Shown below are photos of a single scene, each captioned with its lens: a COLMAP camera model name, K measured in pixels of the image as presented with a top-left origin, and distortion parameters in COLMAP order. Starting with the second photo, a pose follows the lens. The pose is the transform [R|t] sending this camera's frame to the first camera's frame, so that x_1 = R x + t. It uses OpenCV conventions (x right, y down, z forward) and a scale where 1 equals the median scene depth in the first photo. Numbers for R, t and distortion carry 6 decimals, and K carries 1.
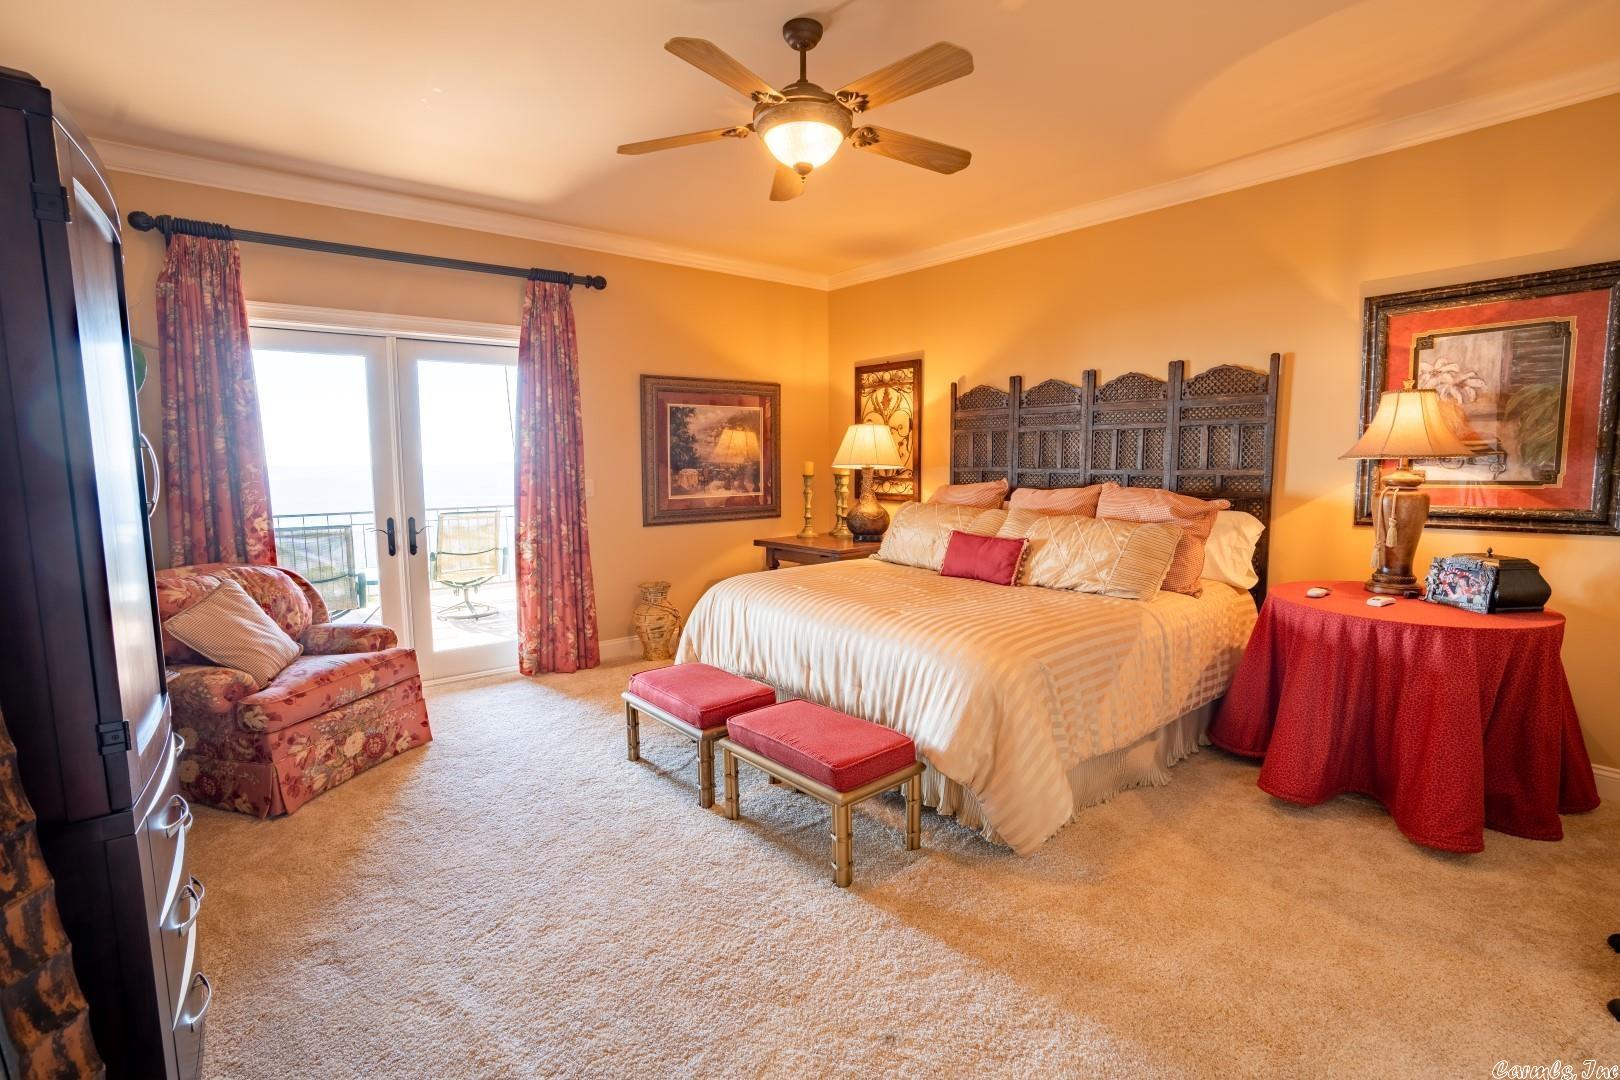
lens RADIAL K [[750.6, 0, 807.8], [0, 750.6, 536.7], [0, 0, 1]] dist [-0.025938, 0.001163]
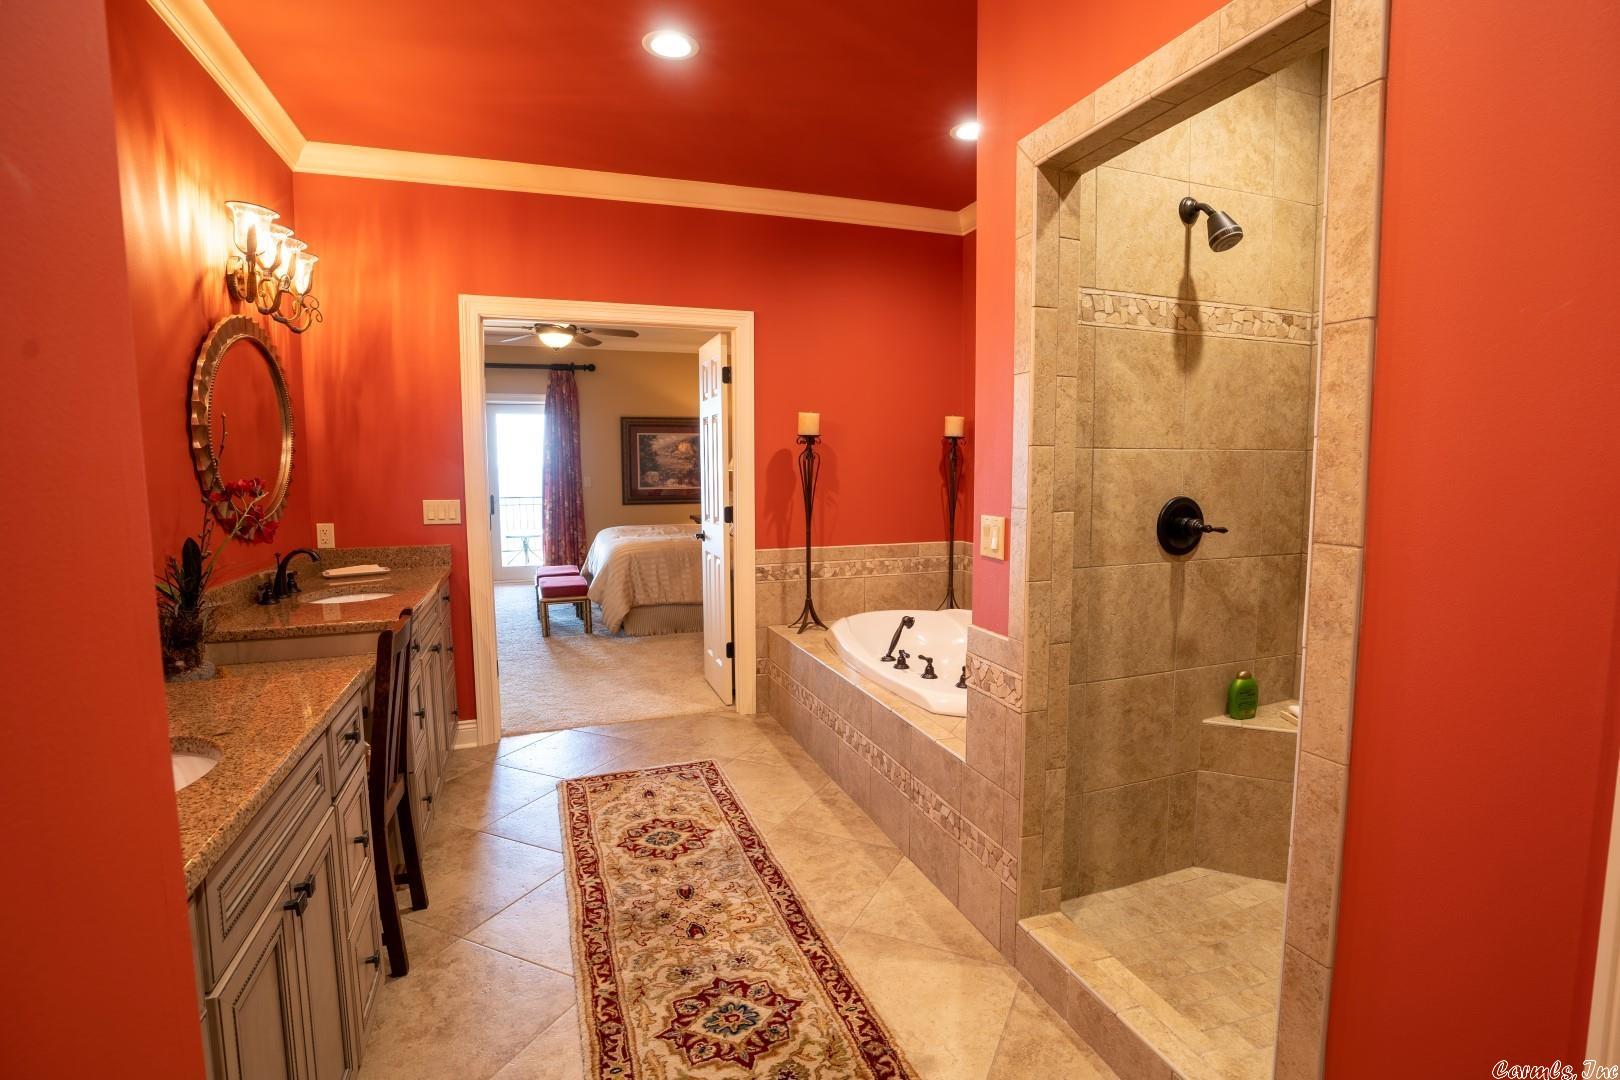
lens RADIAL K [[750.6, 0, 817.3], [0, 750.6, 535.9], [0, 0, 1]] dist [-0.025938, 0.001163]
pose [[0.933336, 0.035253, -0.357270, 0.818035], [-0.039669, 0.999200, -0.005037, 0.048767], [0.356806, 0.018874, 0.933988, -0.444512]]
